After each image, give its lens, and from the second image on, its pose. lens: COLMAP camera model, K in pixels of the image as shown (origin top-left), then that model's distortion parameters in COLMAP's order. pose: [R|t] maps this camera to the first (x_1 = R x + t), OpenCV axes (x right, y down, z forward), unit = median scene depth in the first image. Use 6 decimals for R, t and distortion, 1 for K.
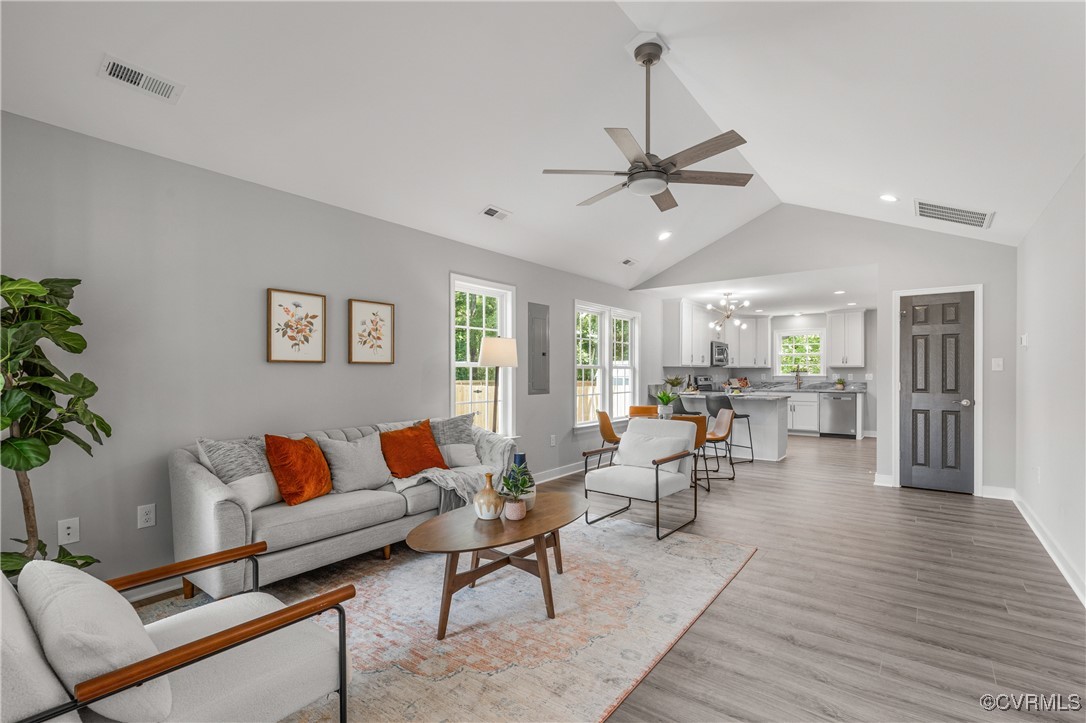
lens RADIAL K [[496.1, 0, 555.0], [0, 496.1, 376.0], [0, 0, 1]] dist [0.007610, -0.000726]
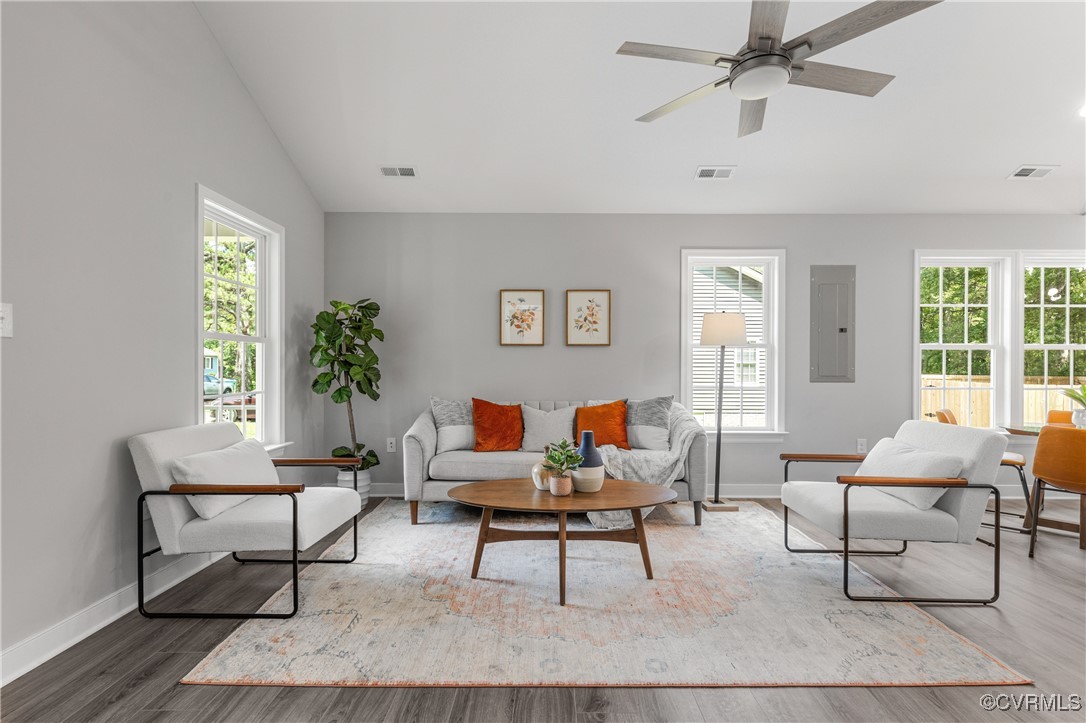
lens RADIAL K [[495.6, 0, 547.0], [0, 495.6, 367.6], [0, 0, 1]] dist [0.004889, -0.000049]
pose [[0.595918, 0.004487, -0.803033, 0.518358], [-0.008383, 0.999965, -0.000634, 0.028312], [0.803001, 0.007110, 0.595935, 0.296126]]
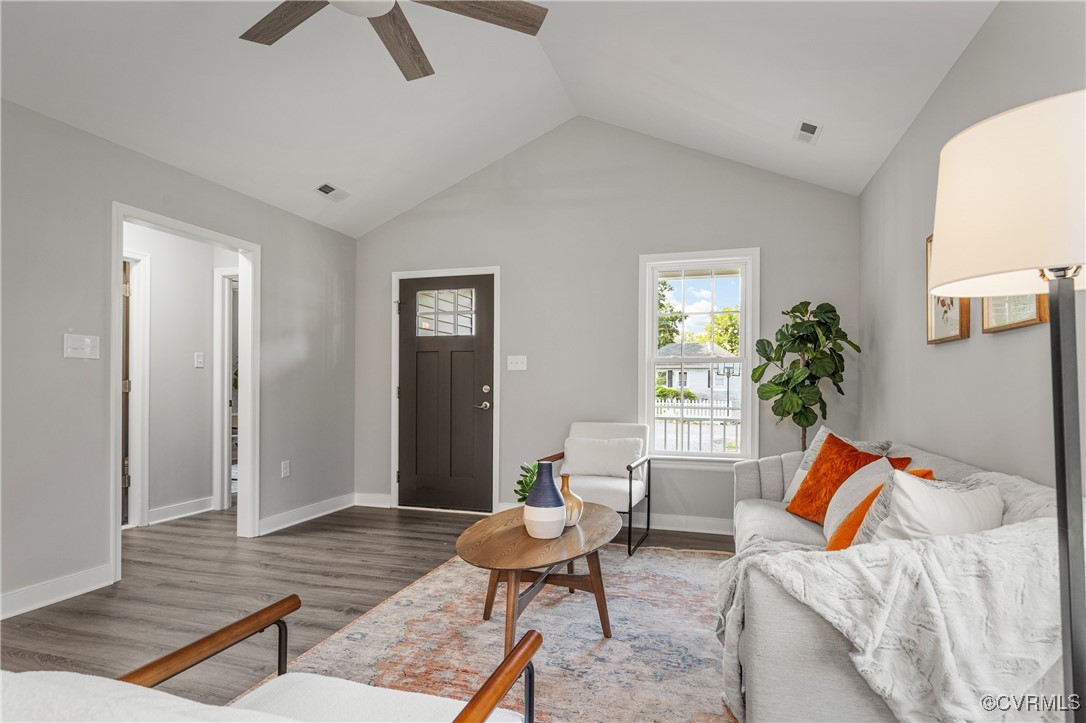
lens RADIAL K [[566.9, 0, 545.0], [0, 566.9, 386.3], [0, 0, 1]] dist [0.003044, 0.000402]
pose [[-0.940306, -0.003216, -0.340315, 0.181344], [-0.007618, 0.999904, 0.011602, 0.022439], [0.340245, 0.013502, -0.940240, 1.459925]]
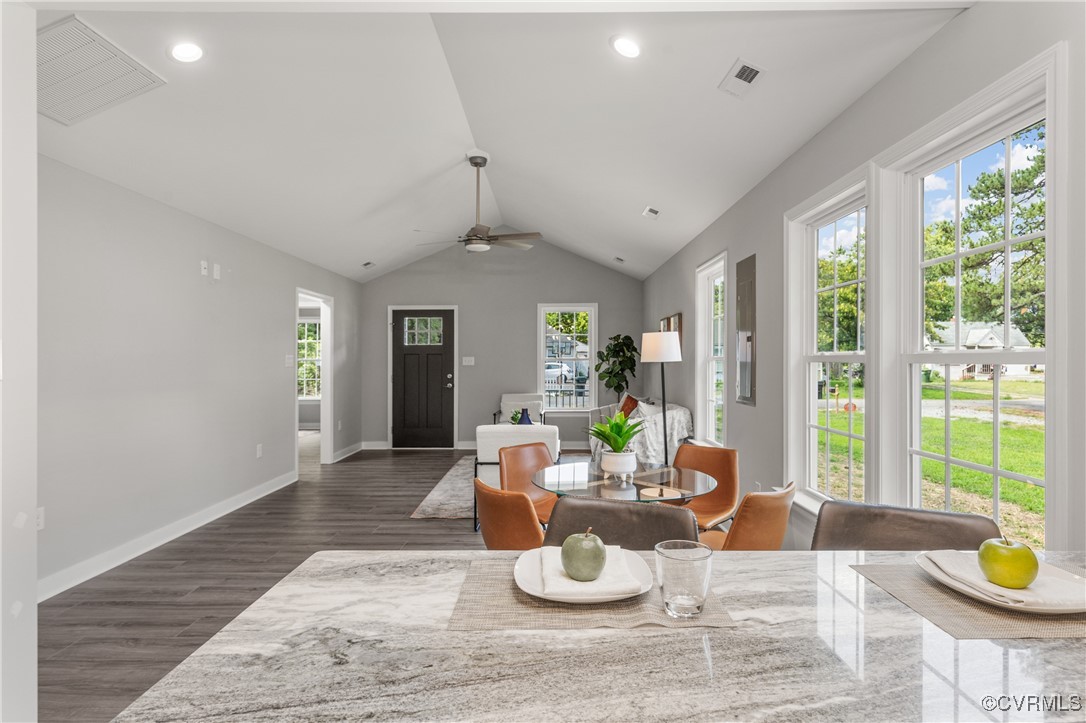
lens RADIAL K [[557.4, 0, 543.0], [0, 557.4, 361.5], [0, 0, 1]] dist [0.001093, 0.000269]
pose [[-0.804374, 0.002833, -0.594116, 0.940065], [-0.002206, 0.999967, 0.007755, -0.035579], [0.594119, 0.007548, -0.804342, 2.248793]]
